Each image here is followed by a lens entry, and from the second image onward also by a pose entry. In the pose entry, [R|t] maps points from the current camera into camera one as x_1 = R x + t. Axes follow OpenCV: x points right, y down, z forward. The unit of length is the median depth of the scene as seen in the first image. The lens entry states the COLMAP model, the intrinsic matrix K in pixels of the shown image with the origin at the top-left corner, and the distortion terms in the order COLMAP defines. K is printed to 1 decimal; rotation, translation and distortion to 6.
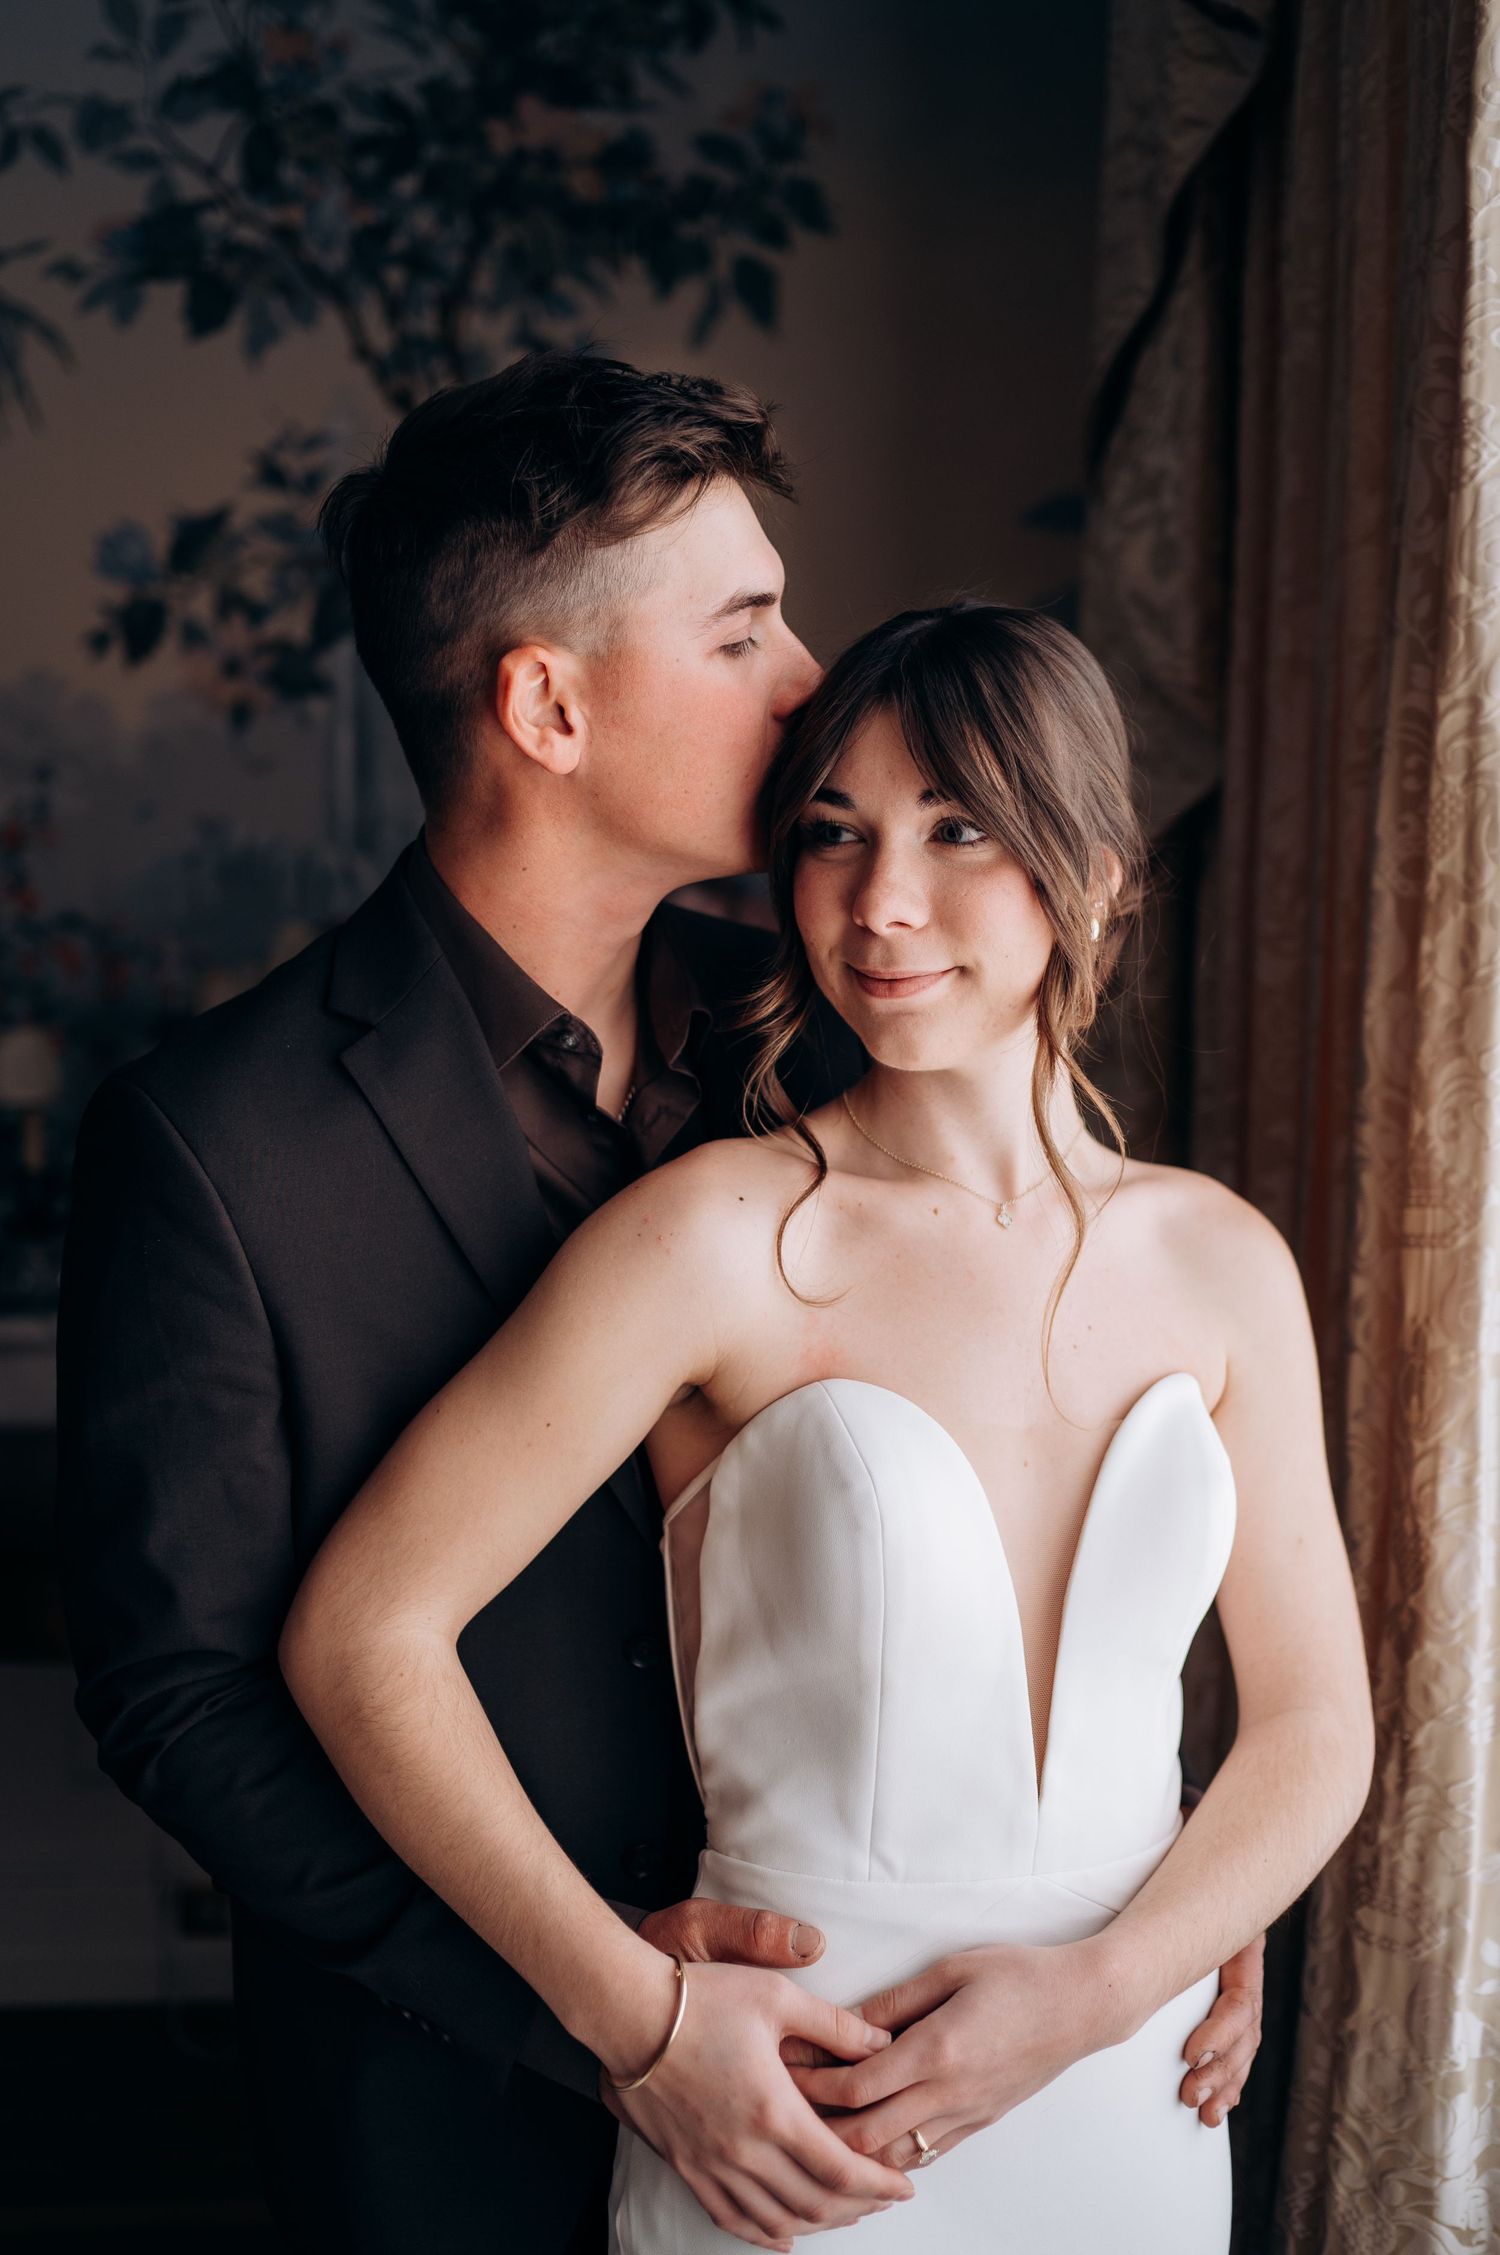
lens RADIAL K [[2169.4, 0, 799.3], [0, 2169.4, 1121.8], [0, 0, 1]] dist [-0.003570, 0.003232]
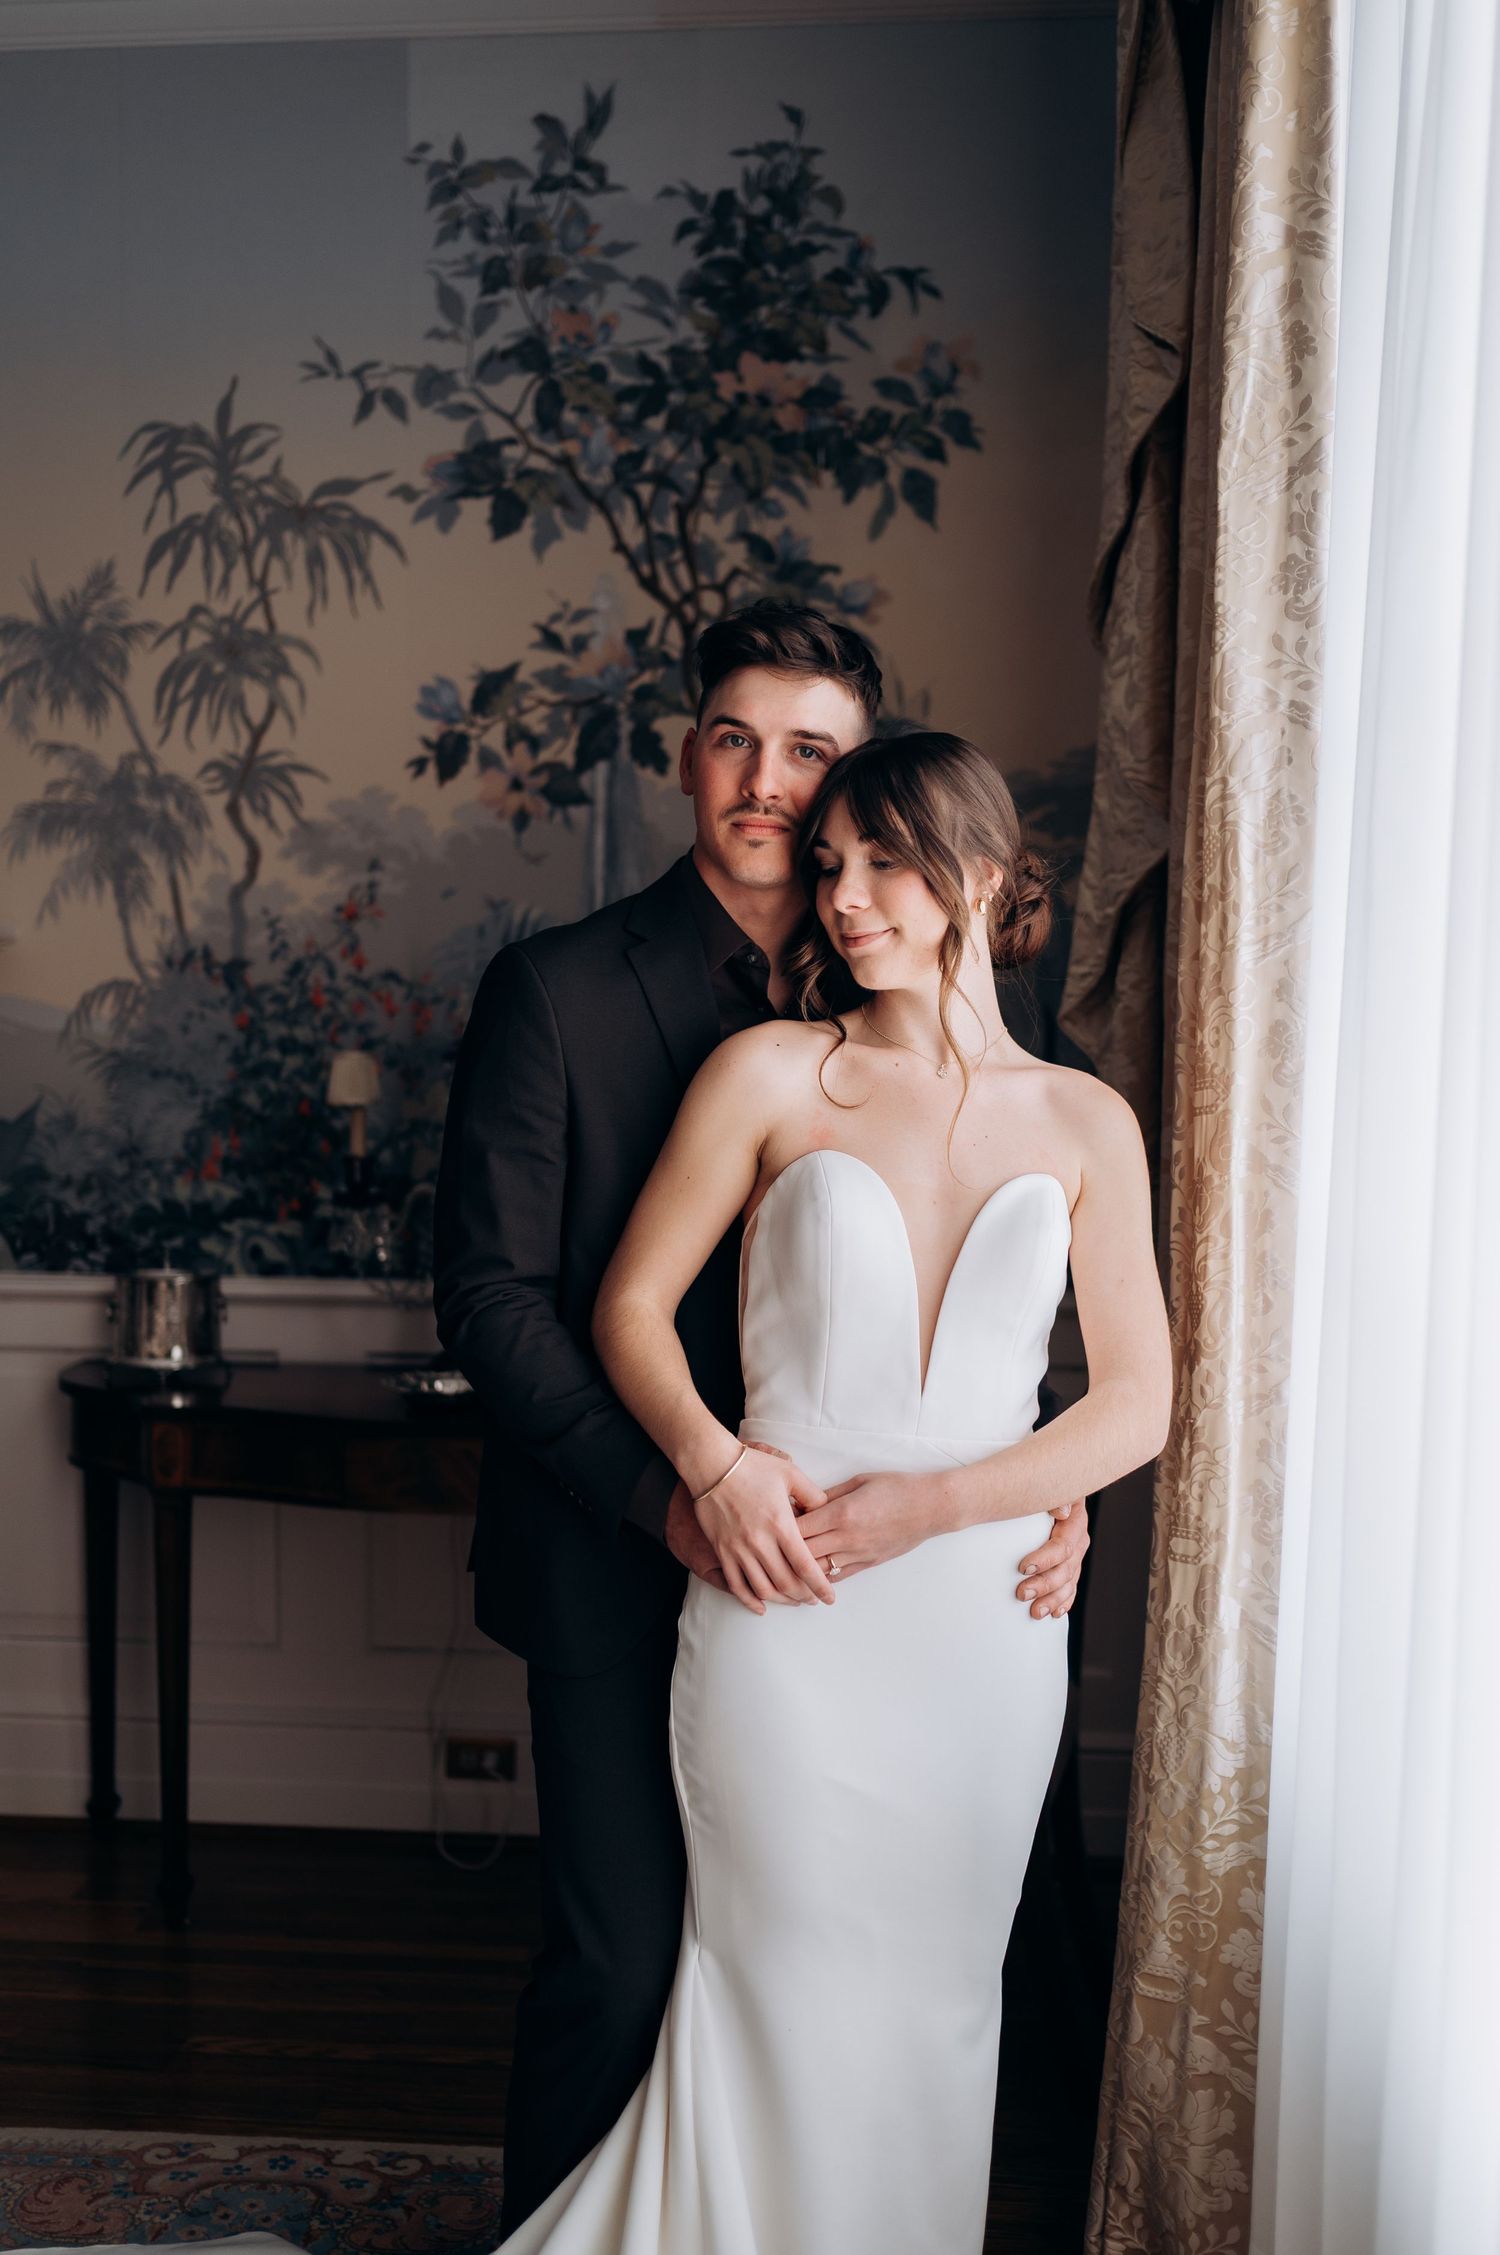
lens RADIAL K [[2169.4, 0, 799.3], [0, 2169.4, 1121.8], [0, 0, 1]] dist [-0.003570, 0.003232]
pose [[0.991447, 0.015580, -0.129574, 0.084267], [-0.023507, 0.997929, -0.059875, 0.071111], [0.128373, 0.062409, 0.989760, -0.273195]]
